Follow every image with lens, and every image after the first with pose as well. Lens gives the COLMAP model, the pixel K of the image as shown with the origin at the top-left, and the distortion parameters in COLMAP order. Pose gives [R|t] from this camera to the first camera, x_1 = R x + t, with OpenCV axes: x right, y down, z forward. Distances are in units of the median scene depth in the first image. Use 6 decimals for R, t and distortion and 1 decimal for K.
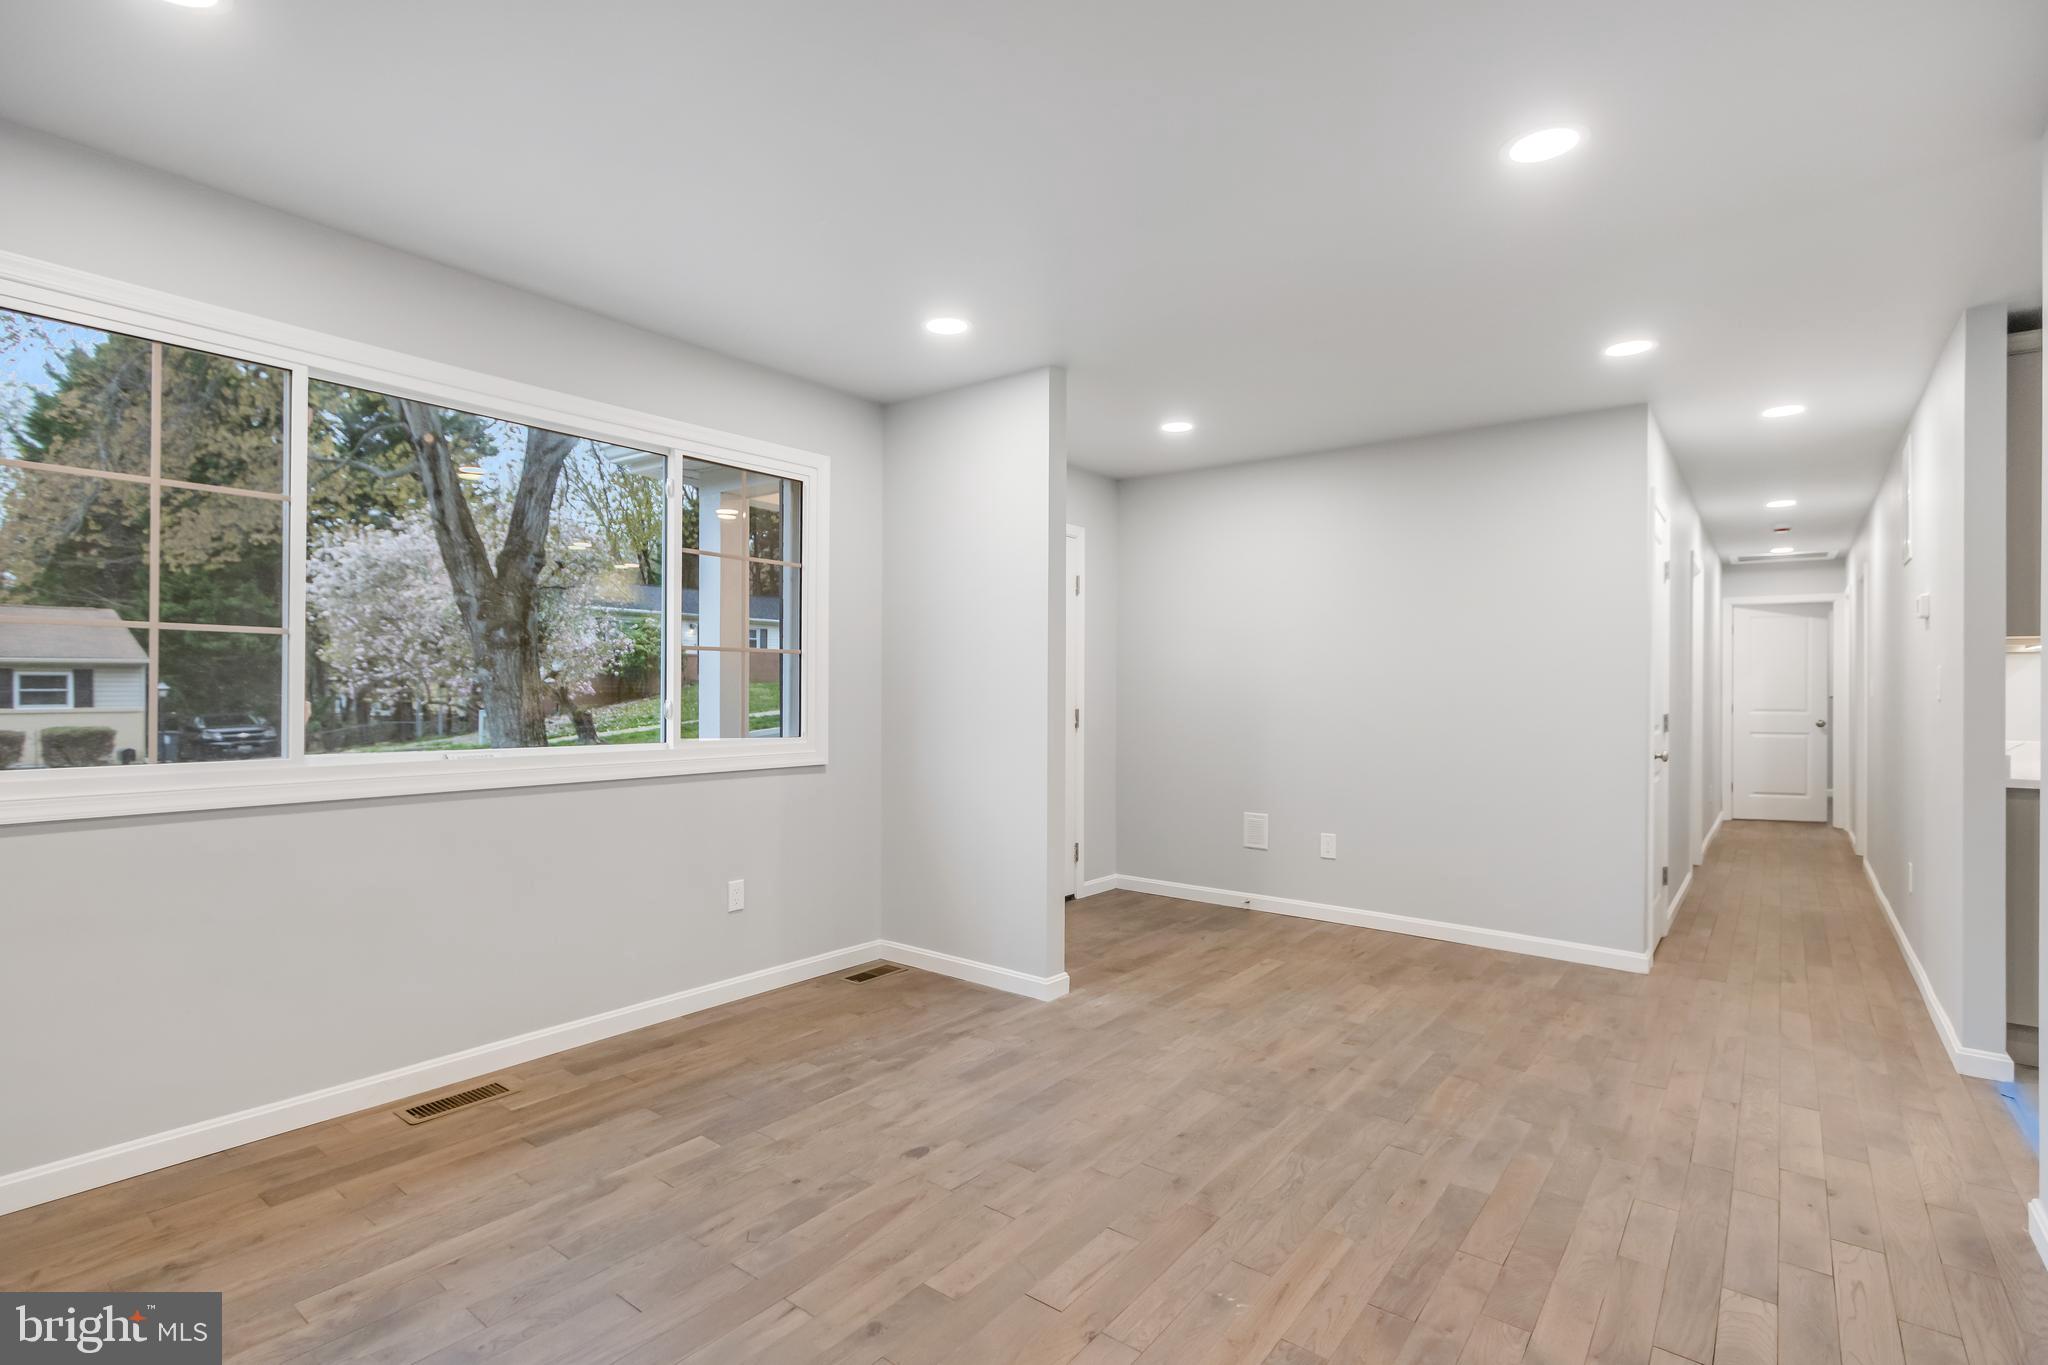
lens RADIAL K [[967.1, 0, 1005.4], [0, 967.1, 688.8], [0, 0, 1]] dist [0.001932, -0.001190]
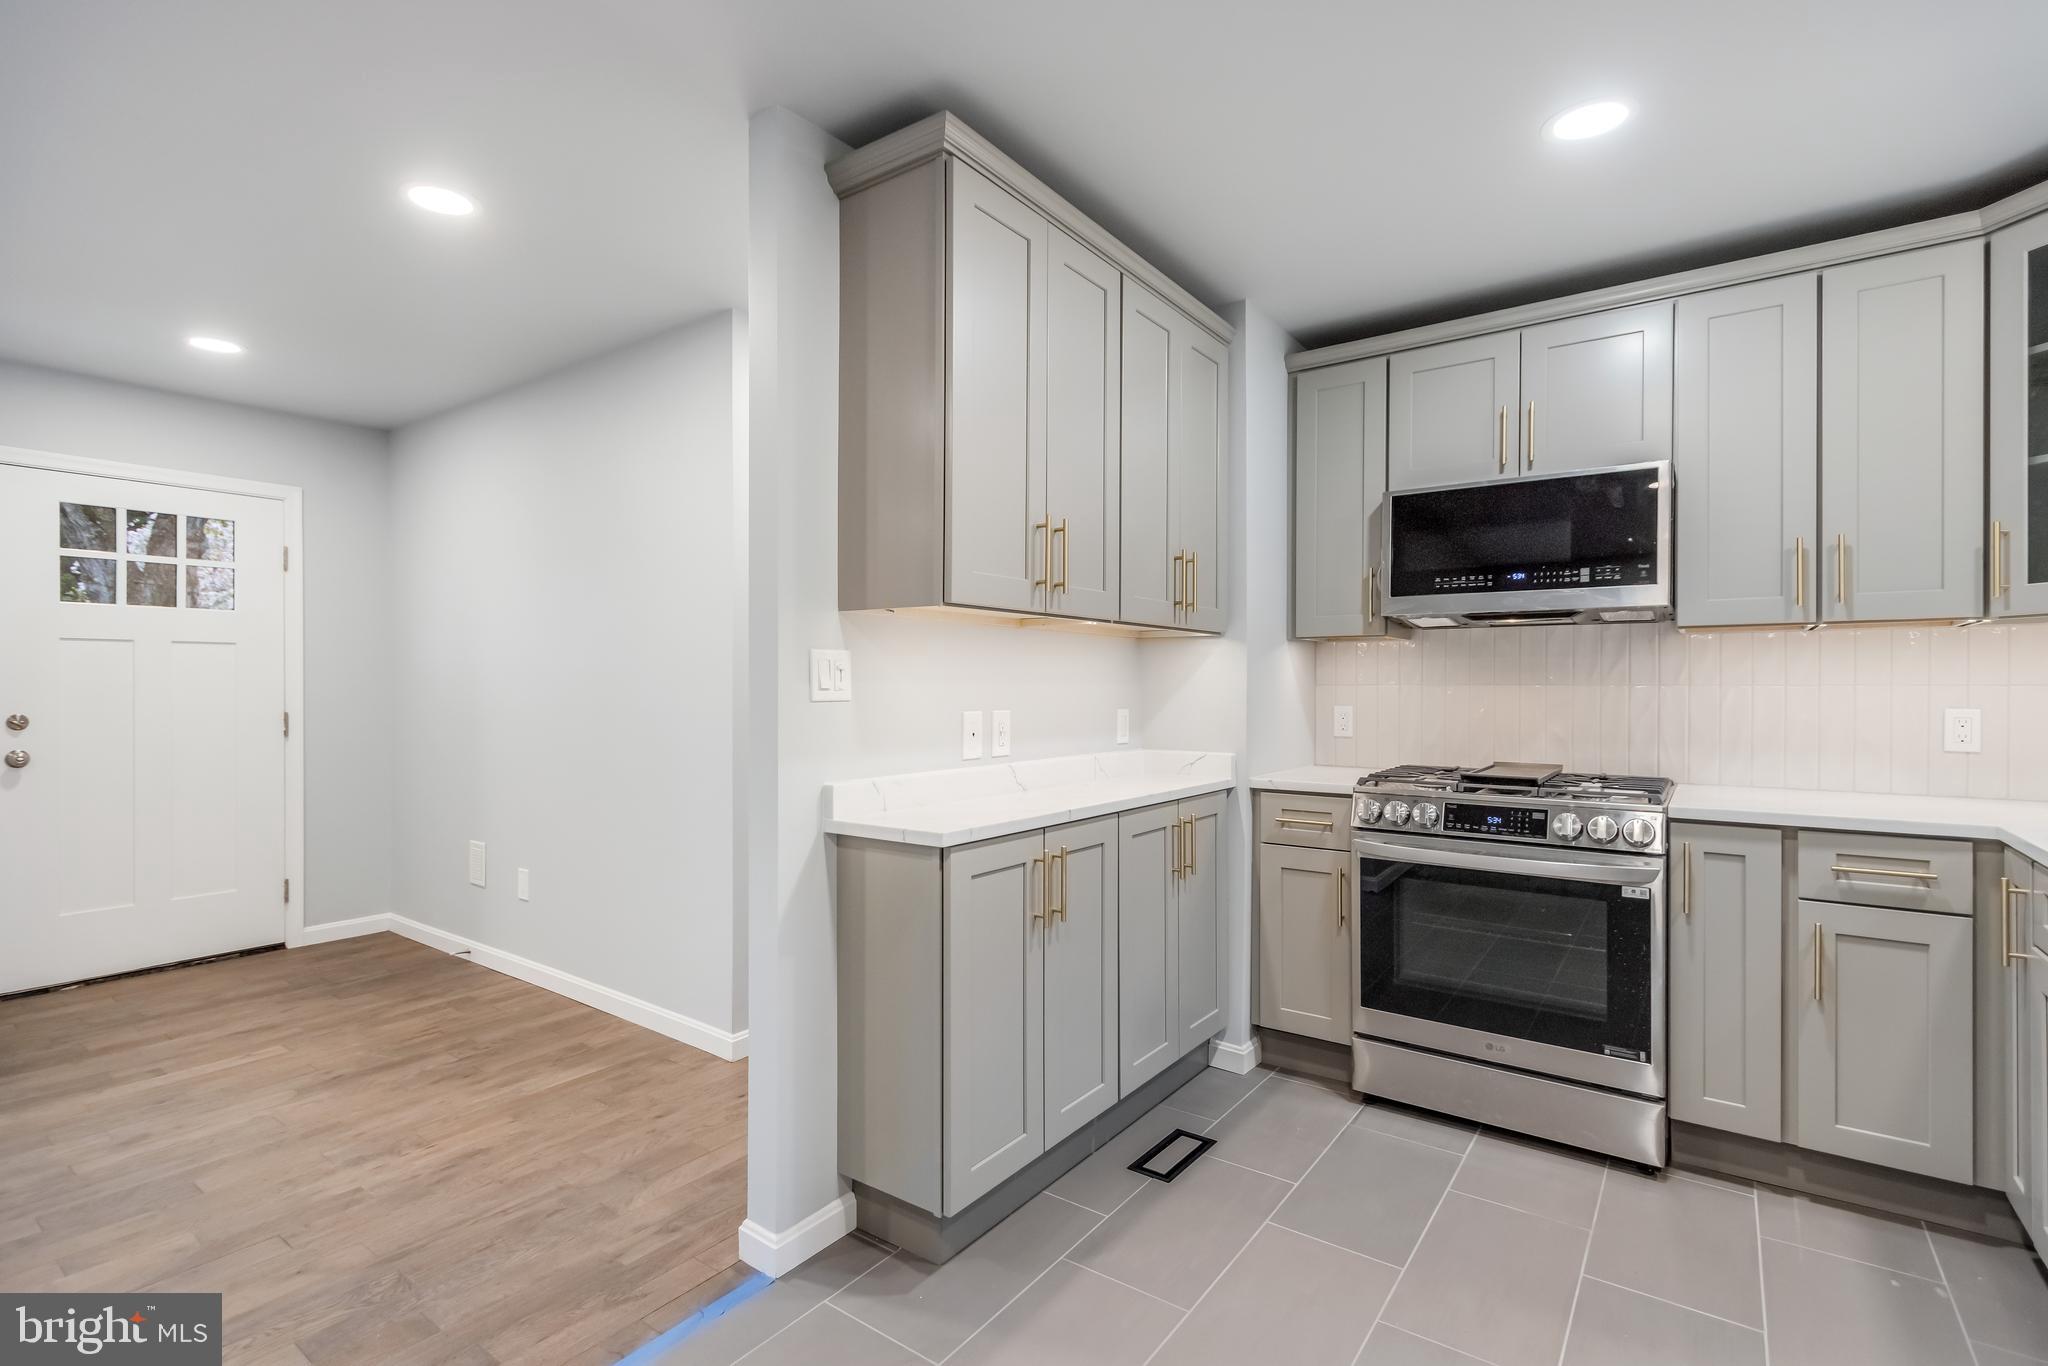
lens RADIAL K [[951.5, 0, 1008.1], [0, 951.5, 688.0], [0, 0, 1]] dist [0.003621, -0.000724]
pose [[0.999297, -0.005861, 0.037028, 1.218115], [0.005589, 0.999957, 0.007431, -0.004478], [-0.037070, -0.007218, 0.999287, 0.352859]]
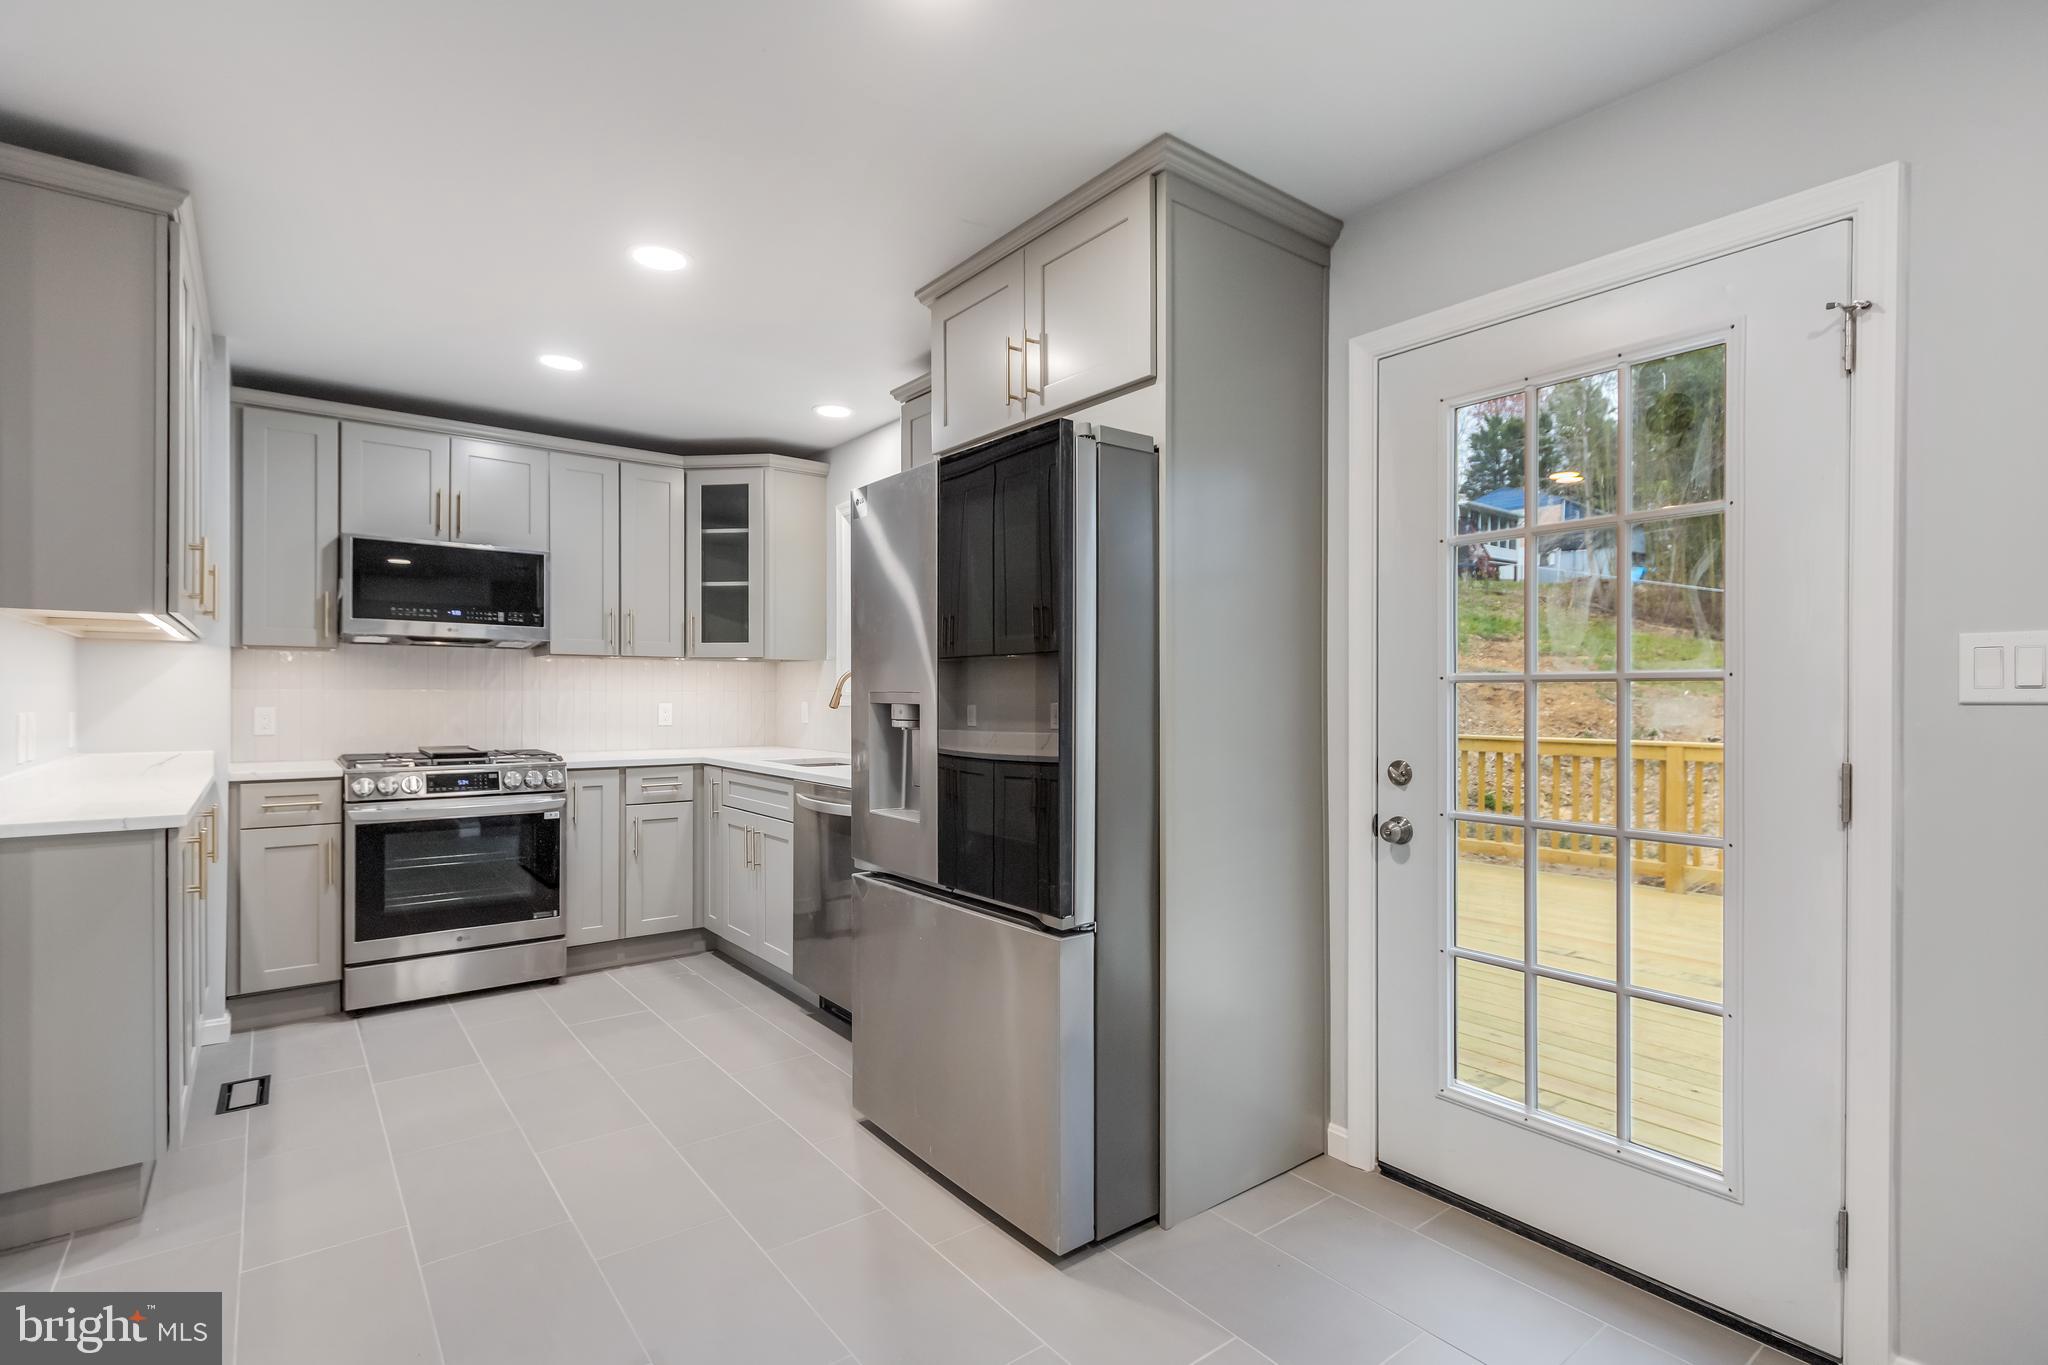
lens RADIAL K [[967.1, 0, 1005.4], [0, 967.1, 688.8], [0, 0, 1]] dist [0.001932, -0.001190]
pose [[0.245736, 0.001109, 0.969336, 0.608275], [-0.005926, 0.999982, 0.000358, -0.003220], [-0.969319, -0.005833, 0.245738, 0.188321]]
